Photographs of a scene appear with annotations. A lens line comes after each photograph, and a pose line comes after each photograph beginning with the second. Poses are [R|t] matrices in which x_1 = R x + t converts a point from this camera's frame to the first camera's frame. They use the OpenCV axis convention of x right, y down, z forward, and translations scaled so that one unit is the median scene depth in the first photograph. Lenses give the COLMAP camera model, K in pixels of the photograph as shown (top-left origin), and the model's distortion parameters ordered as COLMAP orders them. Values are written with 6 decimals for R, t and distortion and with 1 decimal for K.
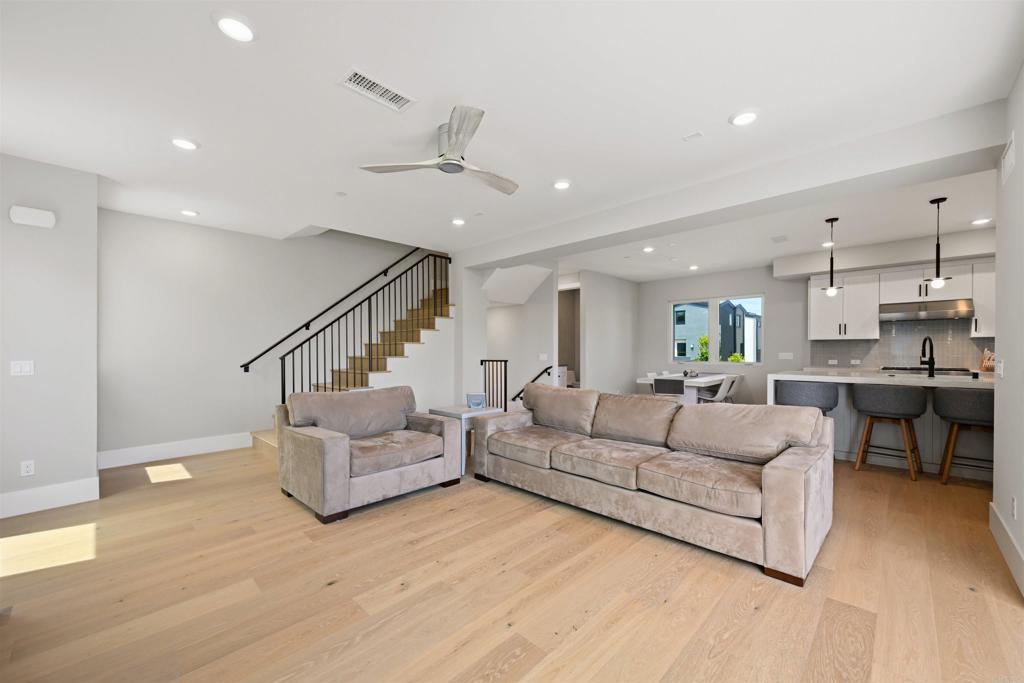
lens RADIAL K [[405.1, 0, 509.0], [0, 405.1, 353.7], [0, 0, 1]] dist [-0.000358, -0.000087]
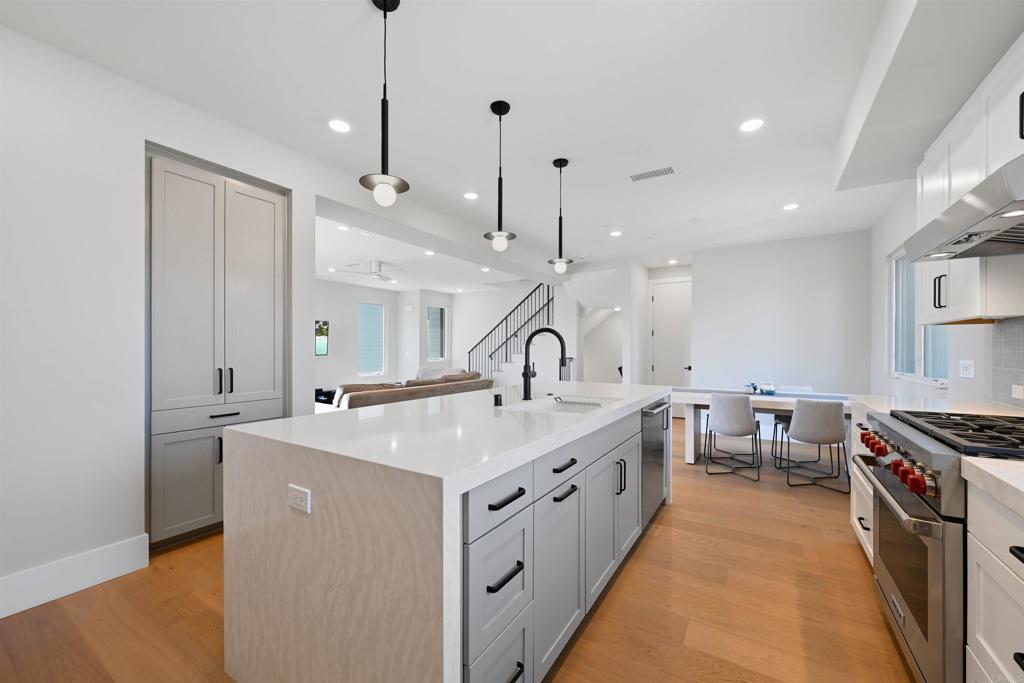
lens RADIAL K [[399.6, 0, 514.8], [0, 399.6, 350.2], [0, 0, 1]] dist [-0.000015, 0.000007]
pose [[0.217814, 0.004754, -0.975979, 1.061173], [-0.008334, 0.999961, 0.003011, -0.009574], [0.975955, 0.007478, 0.217845, 0.562977]]
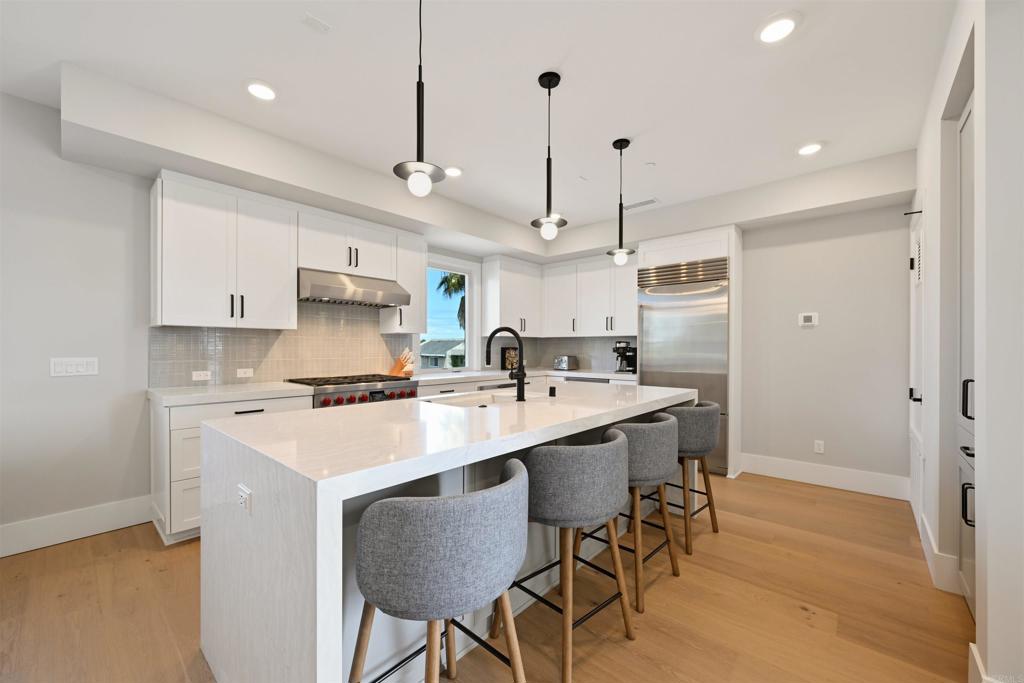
lens RADIAL K [[399.6, 0, 514.8], [0, 399.6, 350.2], [0, 0, 1]] dist [-0.000015, 0.000007]
pose [[-0.052675, -0.003633, 0.998605, 0.332183], [0.005807, 0.999975, 0.003944, -0.008730], [-0.998595, 0.006007, -0.052653, 0.686424]]
